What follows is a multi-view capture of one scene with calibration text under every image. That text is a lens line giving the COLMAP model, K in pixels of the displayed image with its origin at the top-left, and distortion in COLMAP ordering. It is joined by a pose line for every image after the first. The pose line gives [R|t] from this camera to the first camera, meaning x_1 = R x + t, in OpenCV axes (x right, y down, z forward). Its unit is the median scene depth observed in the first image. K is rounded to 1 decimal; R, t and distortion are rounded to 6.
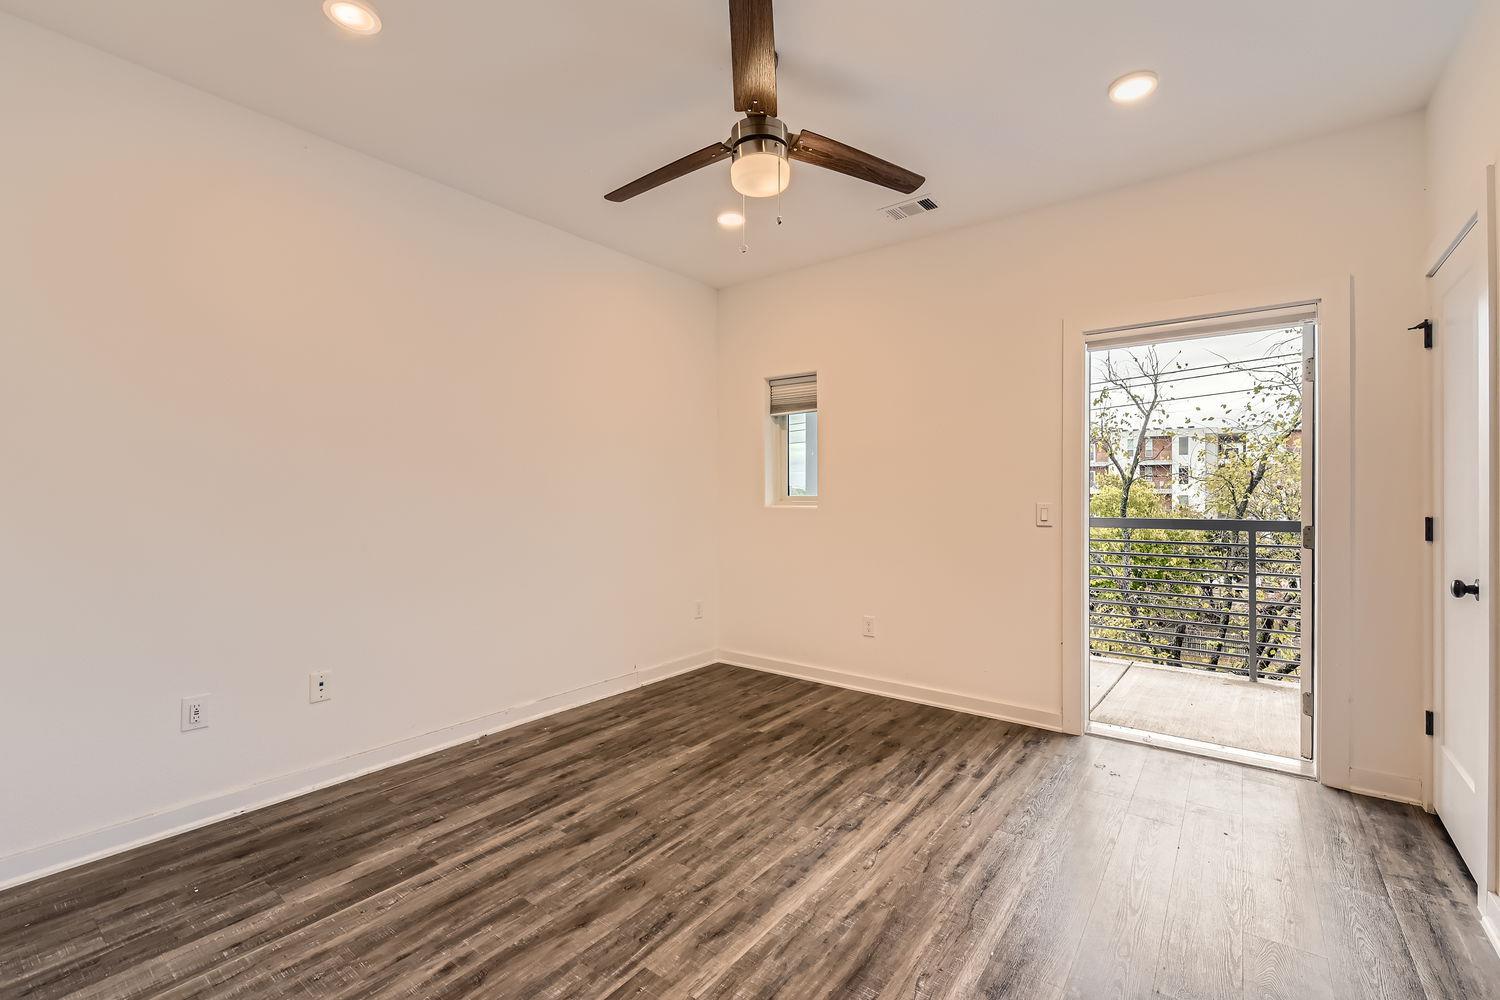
lens RADIAL K [[653.9, 0, 777.8], [0, 653.9, 490.6], [0, 0, 1]] dist [0.001273, 0.000652]
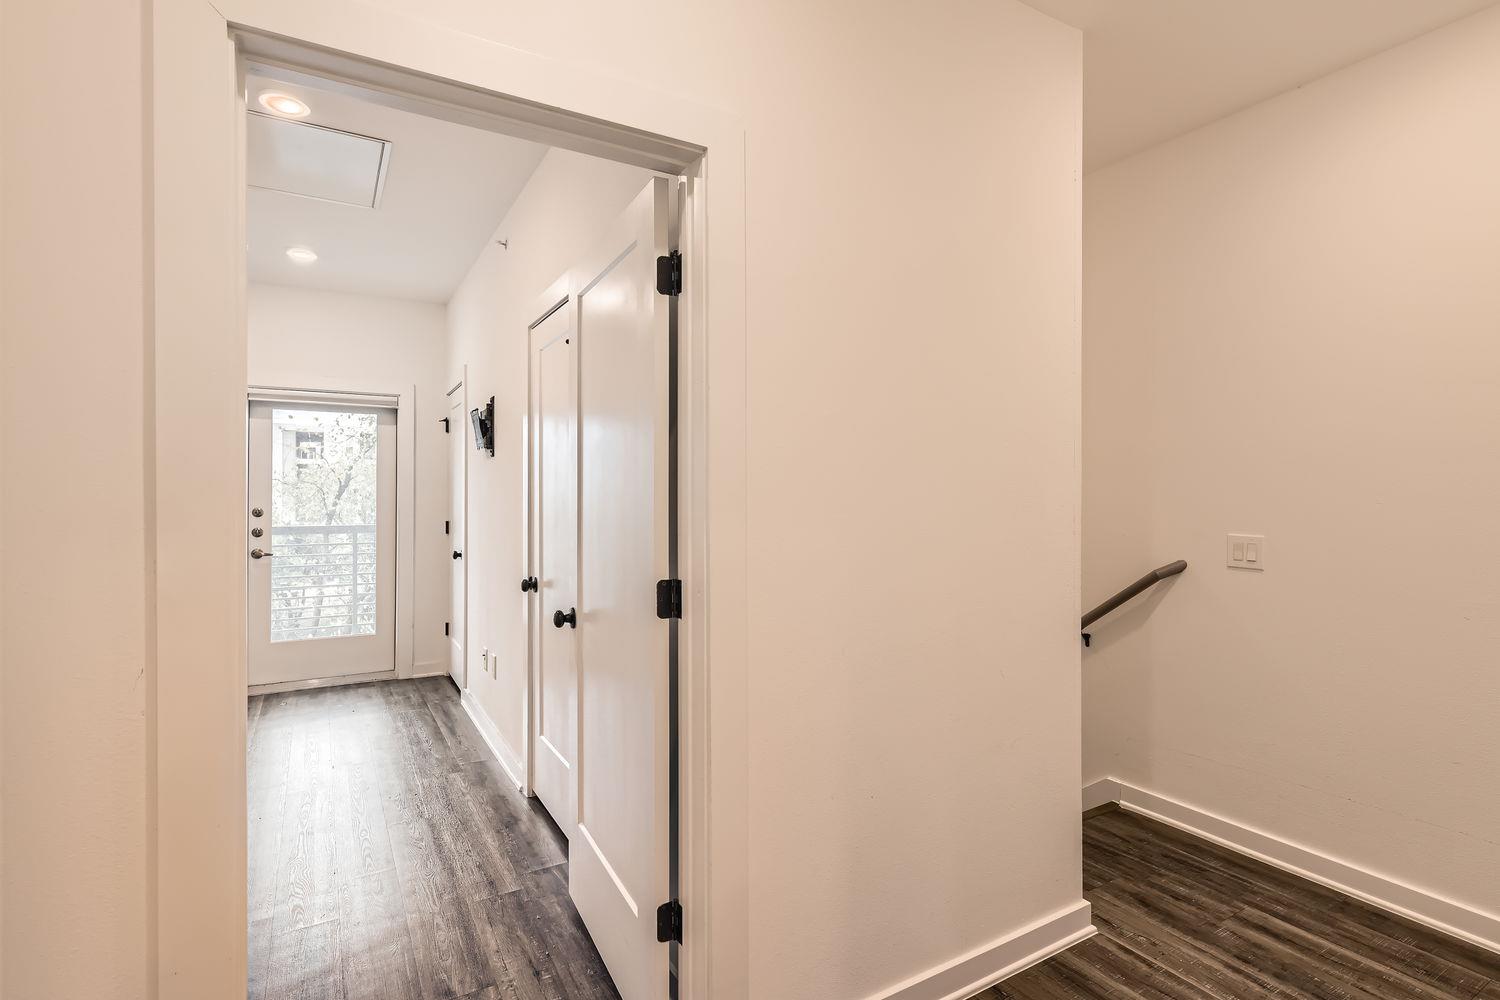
lens RADIAL K [[742.0, 0, 750.0], [0, 742.0, 500.0], [0, 0, 1]] dist [-0.001809, 0.000415]
pose [[0.413029, -0.006685, 0.910694, -0.478808], [-0.004020, 0.999950, 0.009163, -0.035320], [-0.910709, -0.007446, 0.412981, -0.546099]]
